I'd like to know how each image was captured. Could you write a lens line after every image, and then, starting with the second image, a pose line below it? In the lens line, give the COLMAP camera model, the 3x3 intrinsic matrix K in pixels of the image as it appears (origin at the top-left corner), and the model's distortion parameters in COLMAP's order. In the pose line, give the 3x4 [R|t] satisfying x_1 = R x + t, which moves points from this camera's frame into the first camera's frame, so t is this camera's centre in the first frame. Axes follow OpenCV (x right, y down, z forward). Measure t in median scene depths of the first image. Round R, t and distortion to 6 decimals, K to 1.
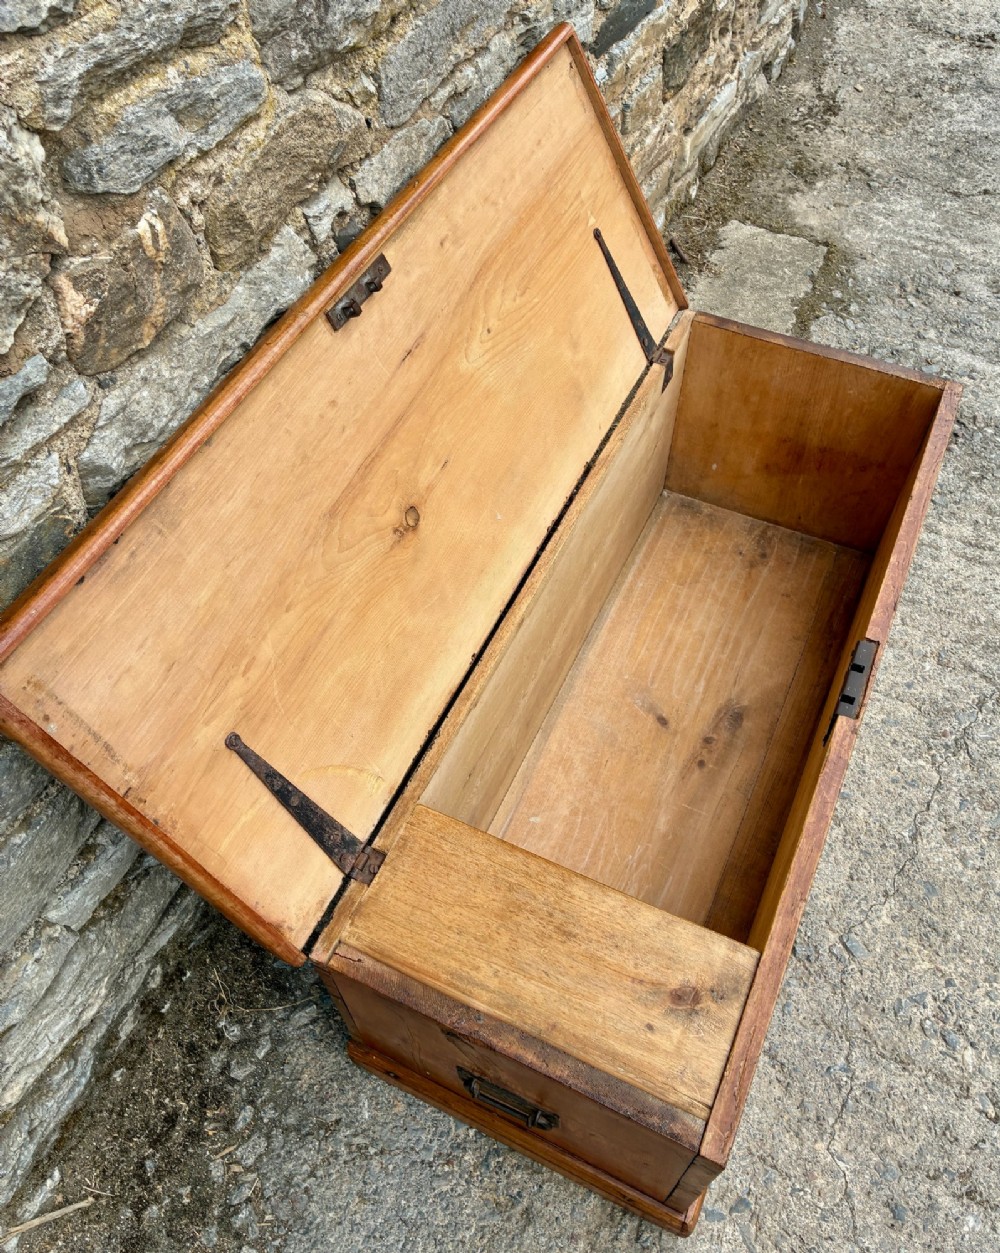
lens RADIAL K [[1030.8, 0, 509.5], [0, 1030.8, 579.7], [0, 0, 1]] dist [0.055075, -0.080337]
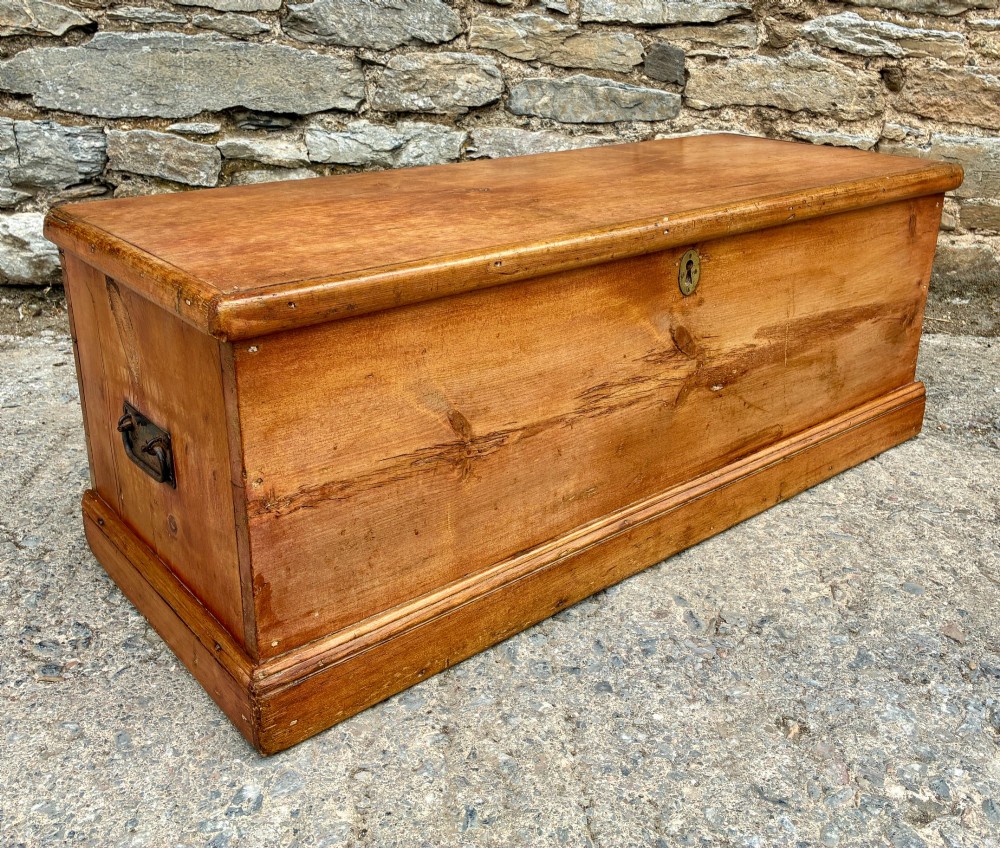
lens RADIAL K [[1009.9, 0, 526.6], [0, 1009.9, 351.1], [0, 0, 1]] dist [0.013279, 0.000000]
pose [[0.512427, 0.303868, -0.803170, 1.133770], [-0.694050, 0.697323, -0.178985, 0.534919], [0.505681, 0.649157, 0.568227, 0.331862]]
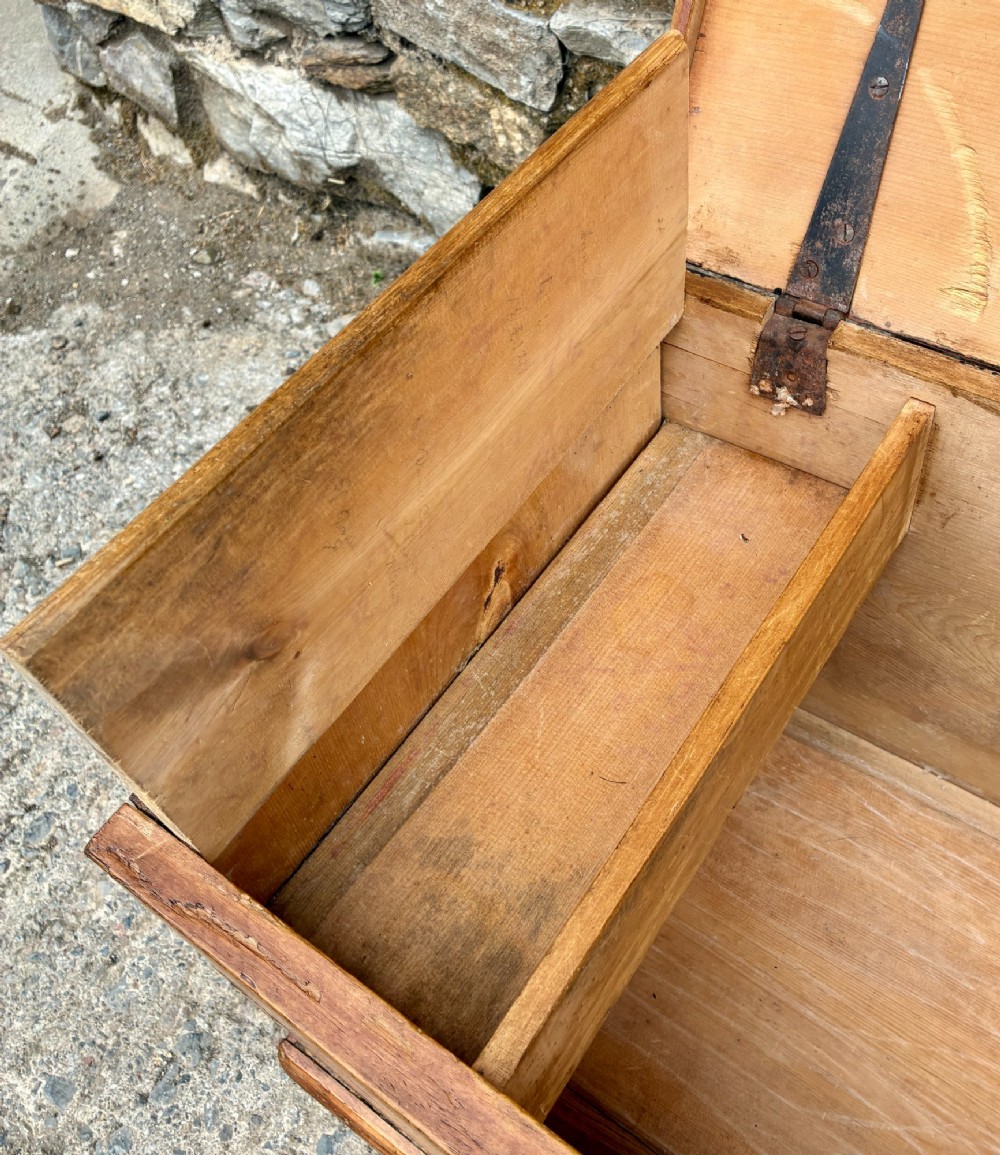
lens RADIAL K [[1092.0, 0, 535.4], [0, 1092.0, 533.1], [0, 0, 1]] dist [0.019870, 0.000000]
pose [[-0.170137, 0.796340, -0.580428, 0.241368], [-0.708158, 0.310787, 0.633974, 0.046195], [0.685248, 0.518897, 0.511058, 0.566069]]
